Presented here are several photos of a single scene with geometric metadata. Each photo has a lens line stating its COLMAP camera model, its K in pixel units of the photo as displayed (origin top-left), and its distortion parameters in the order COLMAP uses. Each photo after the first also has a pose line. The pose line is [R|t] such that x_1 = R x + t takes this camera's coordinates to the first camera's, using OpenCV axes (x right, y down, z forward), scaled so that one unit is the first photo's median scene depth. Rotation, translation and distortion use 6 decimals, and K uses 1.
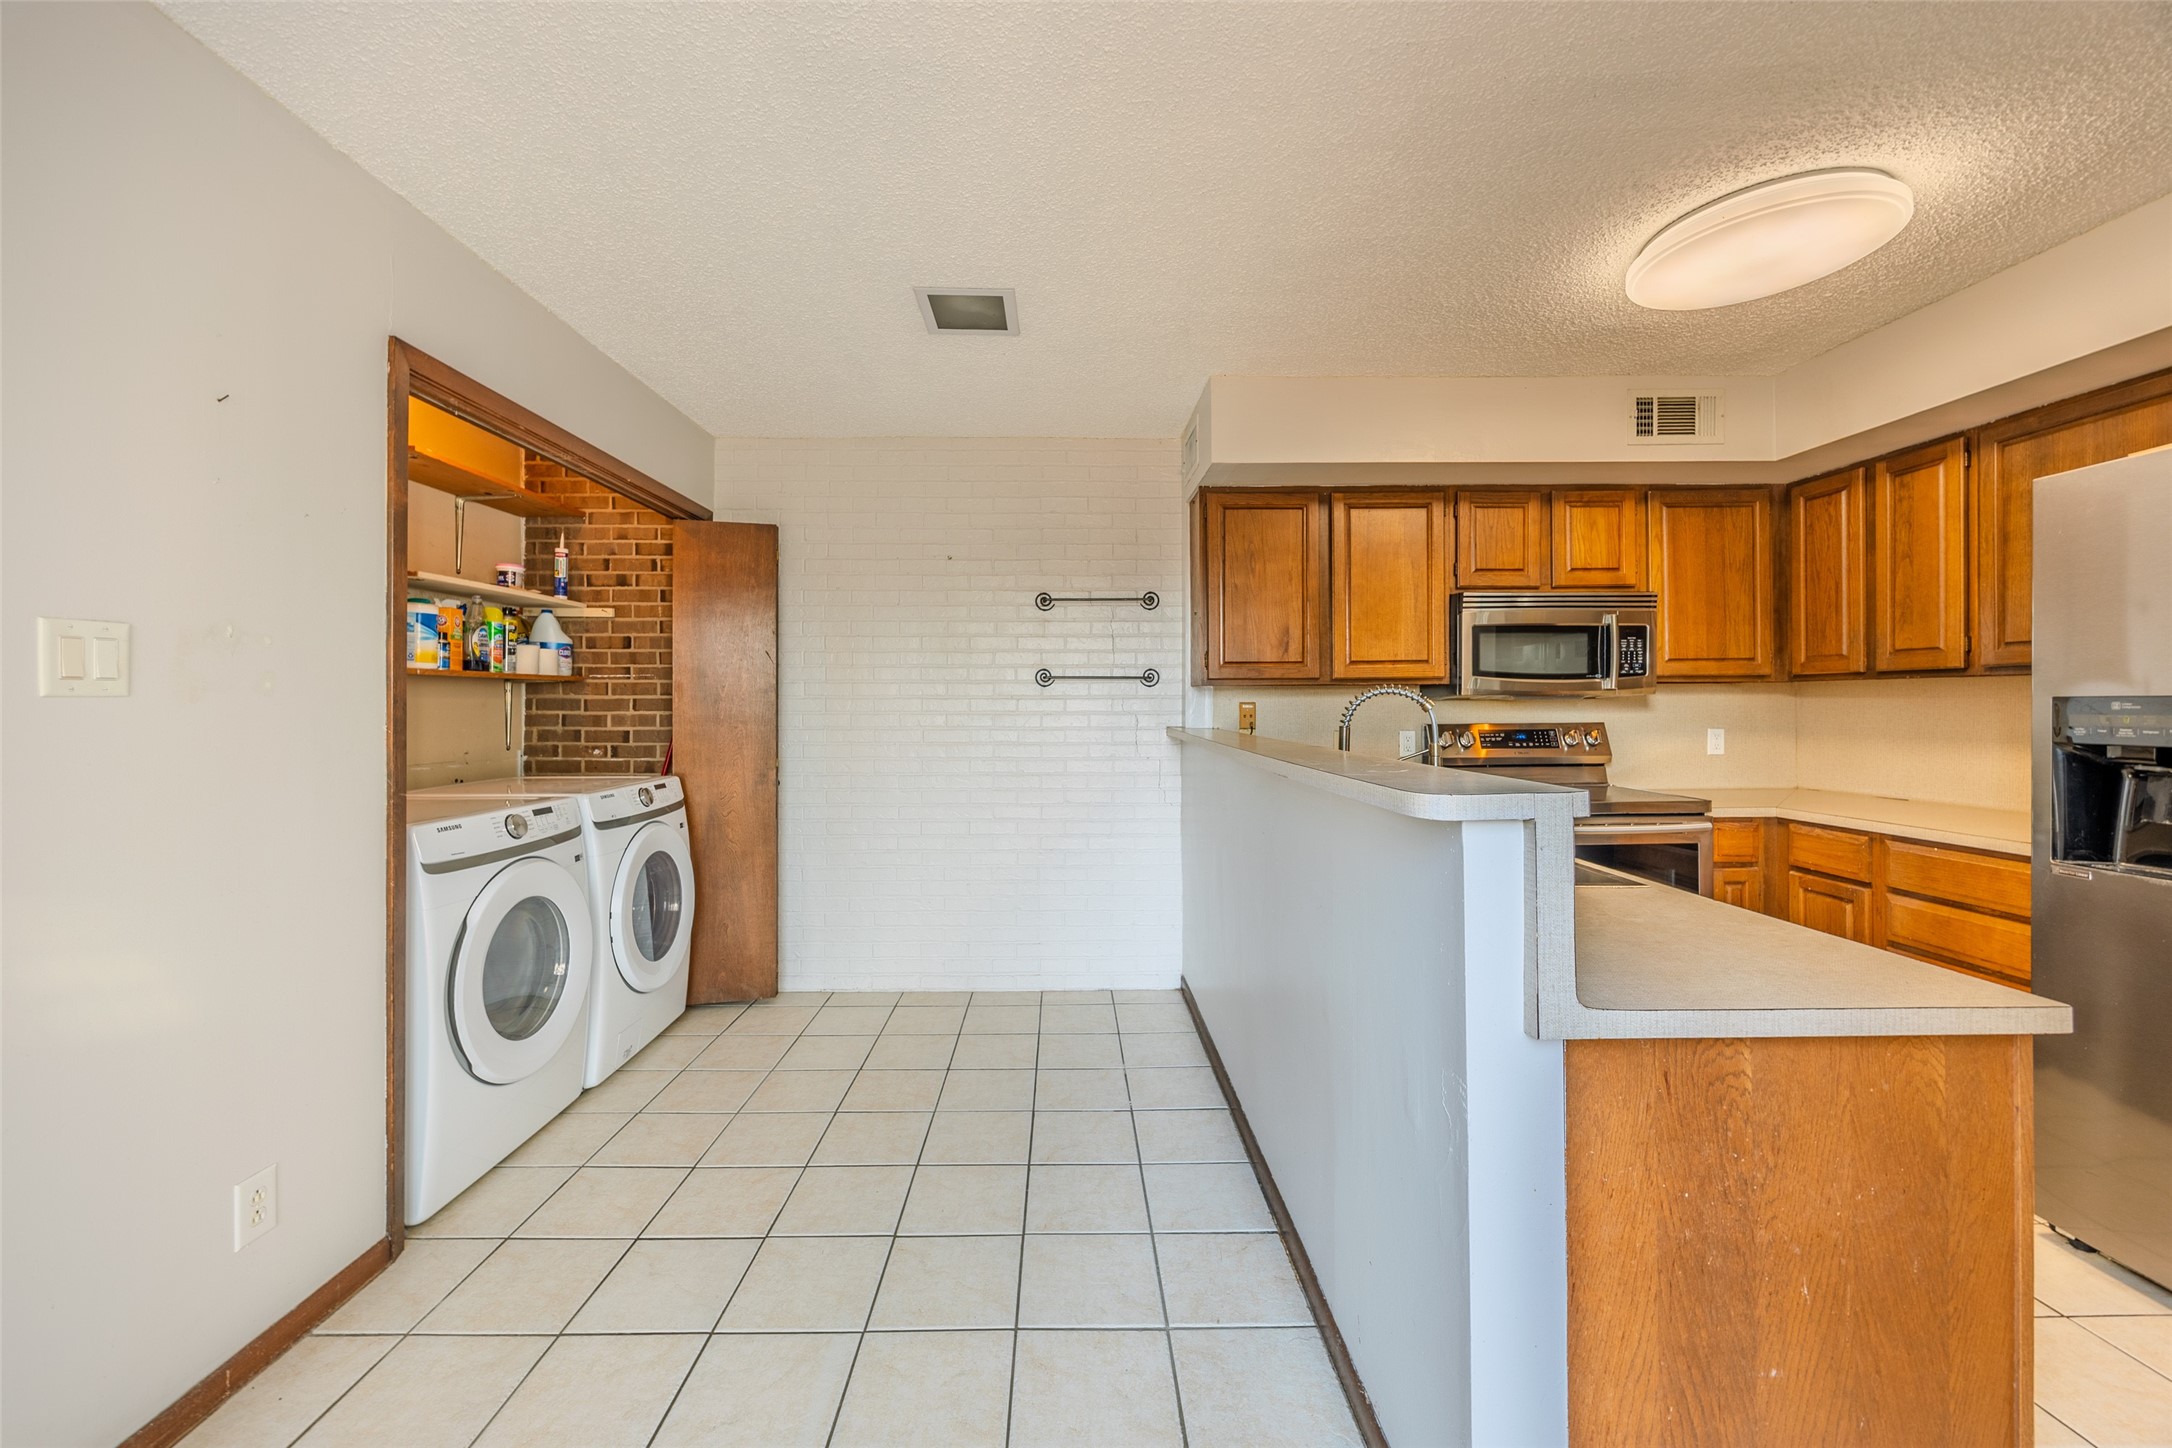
lens RADIAL K [[963.1, 0, 955.4], [0, 963.1, 703.0], [0, 0, 1]] dist [-0.003234, -0.000495]
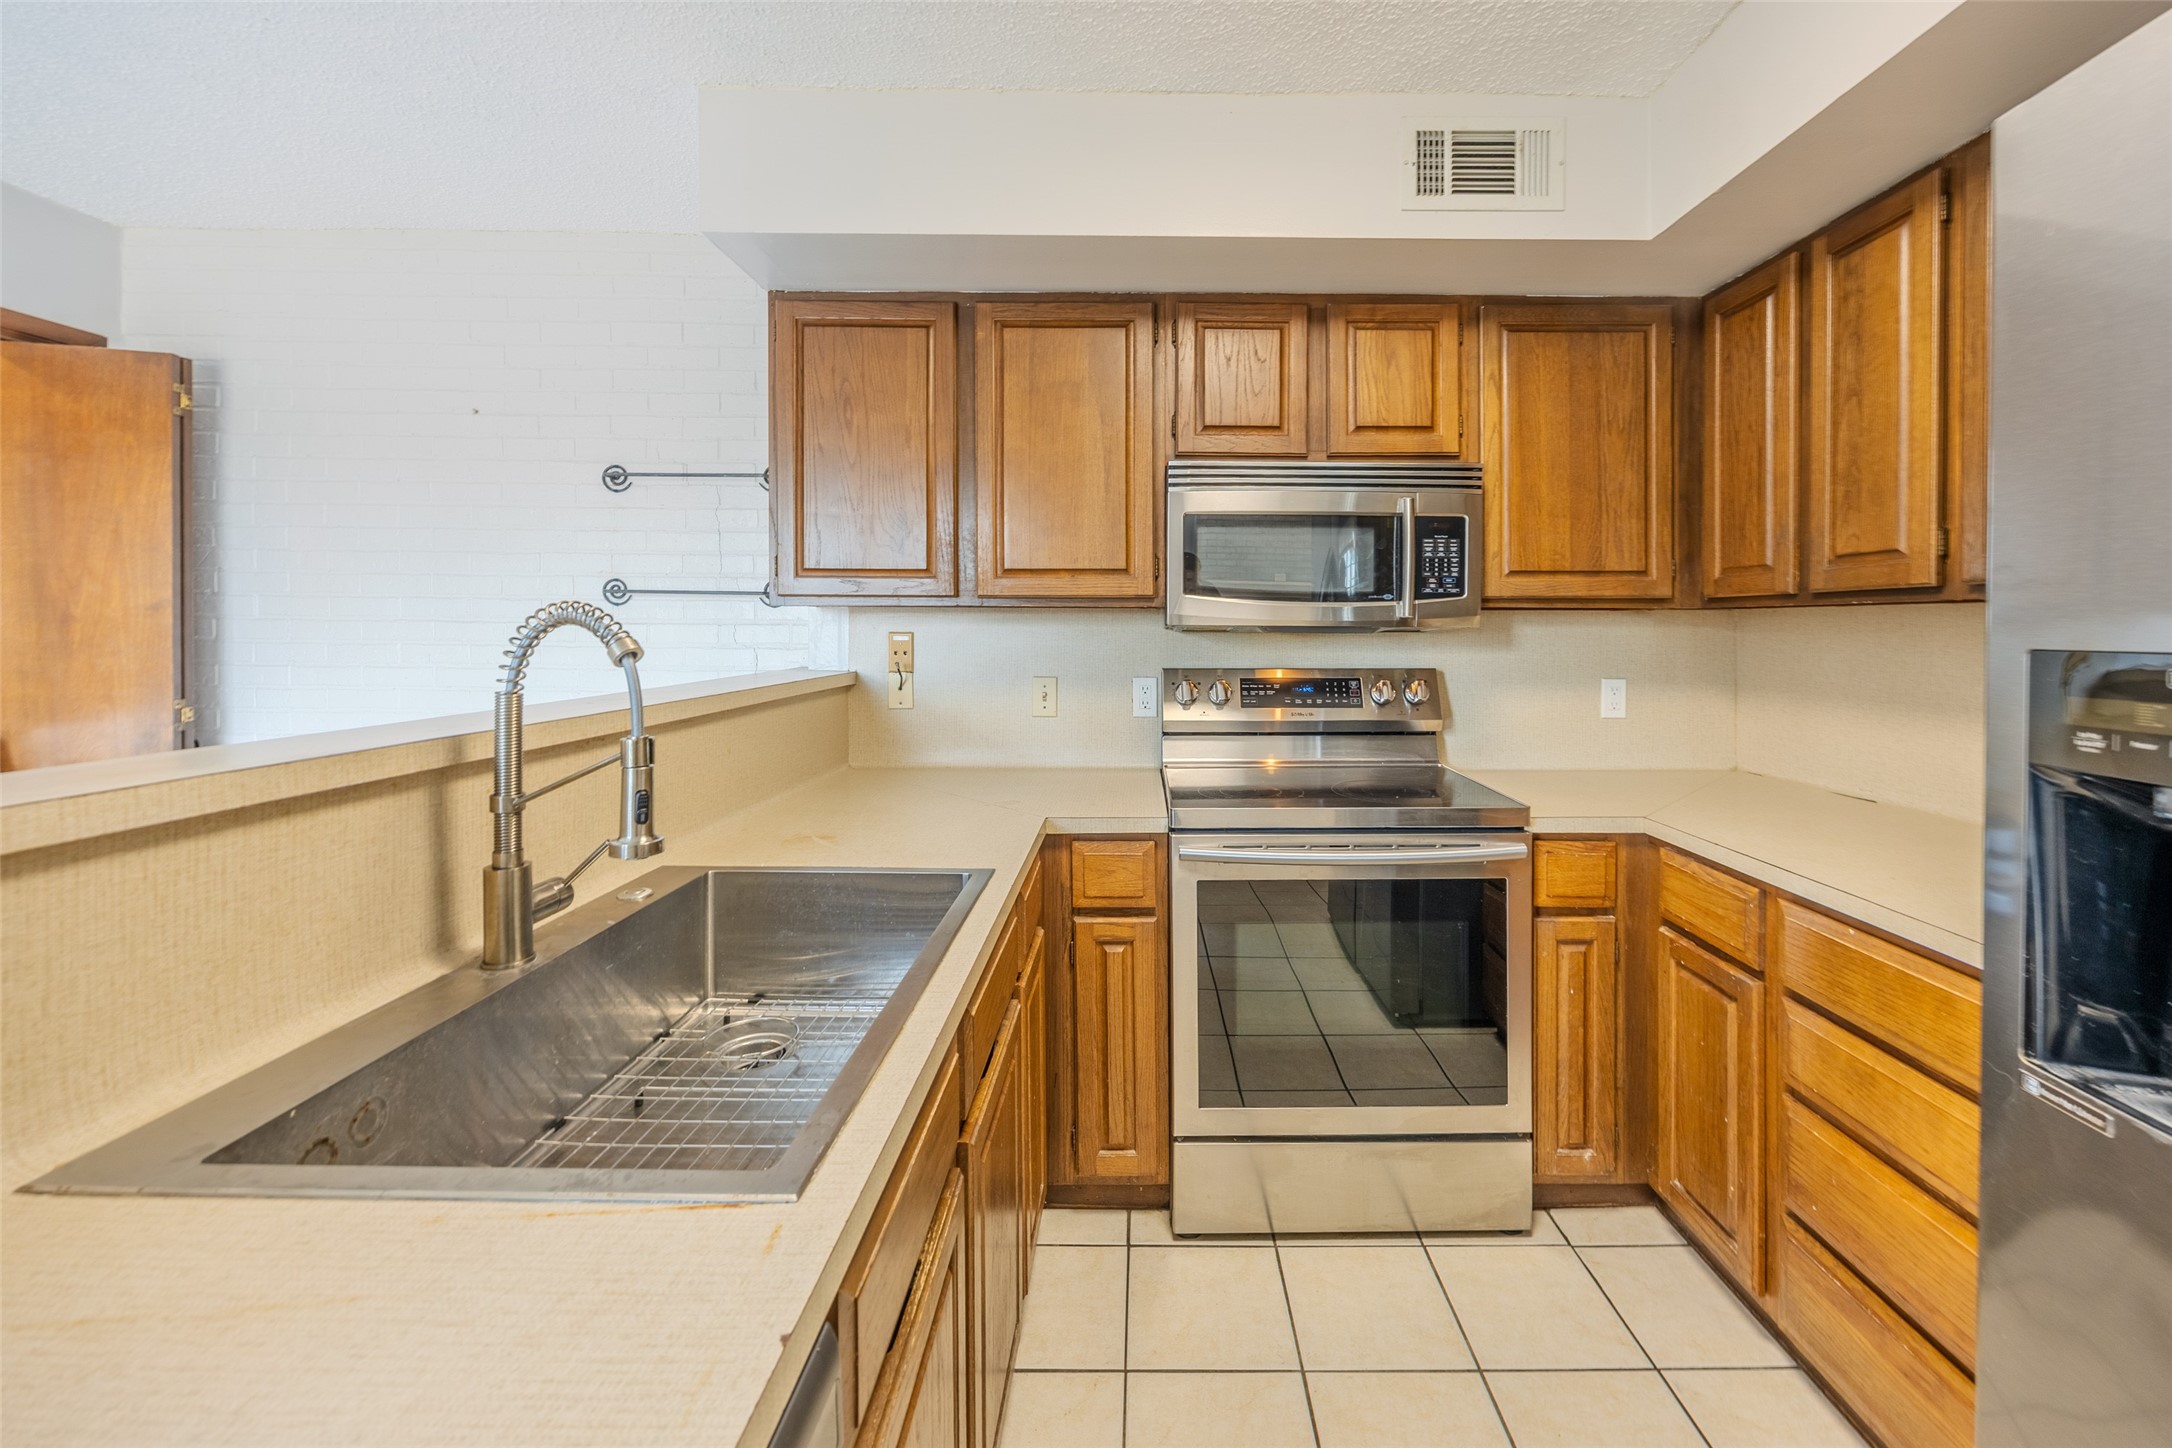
lens RADIAL K [[963.1, 0, 1073.5], [0, 963.1, 628.3], [0, 0, 1]] dist [-0.003234, -0.000495]
pose [[0.999944, 0.010454, 0.001690, 0.466395], [-0.010460, 0.999940, 0.003222, -0.007473], [-0.001656, -0.003240, 0.999993, 0.376099]]
